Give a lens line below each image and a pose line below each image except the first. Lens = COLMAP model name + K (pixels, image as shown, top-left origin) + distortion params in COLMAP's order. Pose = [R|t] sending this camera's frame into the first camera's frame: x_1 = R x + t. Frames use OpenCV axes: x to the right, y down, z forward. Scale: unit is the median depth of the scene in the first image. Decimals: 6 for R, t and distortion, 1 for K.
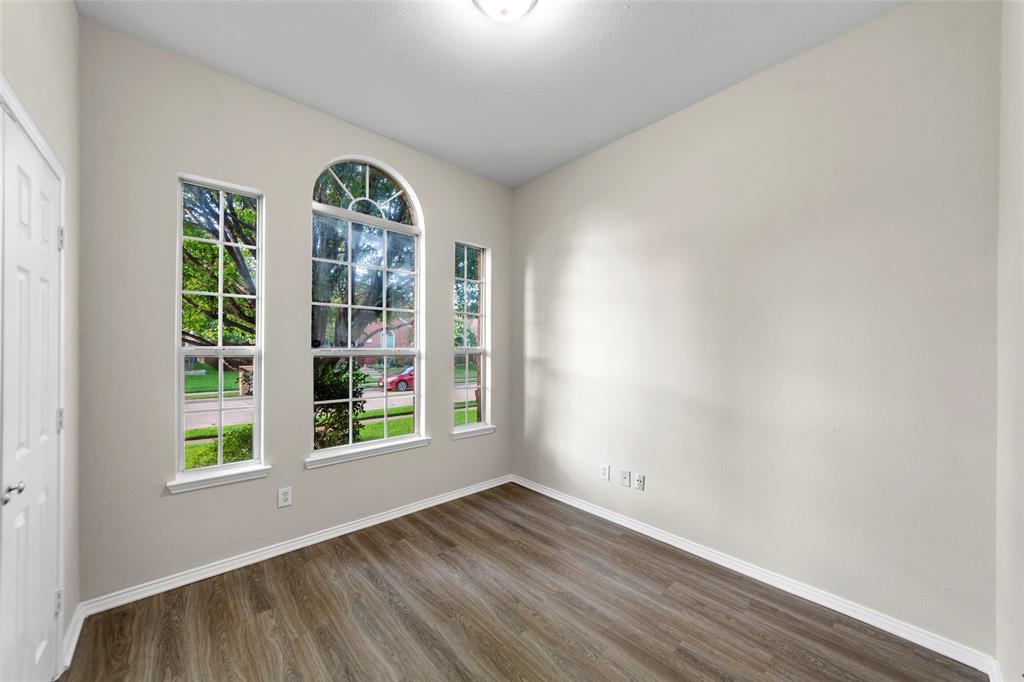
lens RADIAL K [[370.7, 0, 520.7], [0, 370.7, 343.5], [0, 0, 1]] dist [0.002063, -0.000731]
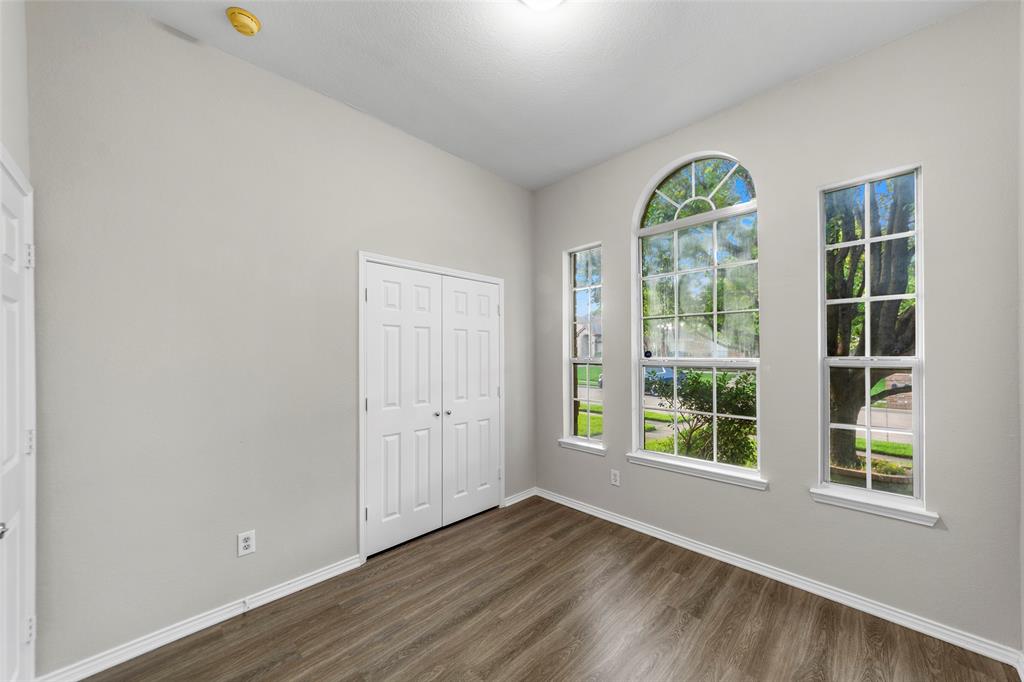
lens RADIAL K [[370.7, 0, 517.4], [0, 370.7, 349.5], [0, 0, 1]] dist [0.002063, -0.000731]
pose [[0.068027, -0.023194, -0.997414, 0.541121], [-0.004016, 0.999715, -0.023522, 0.018515], [0.997675, 0.005606, 0.067914, 0.552533]]
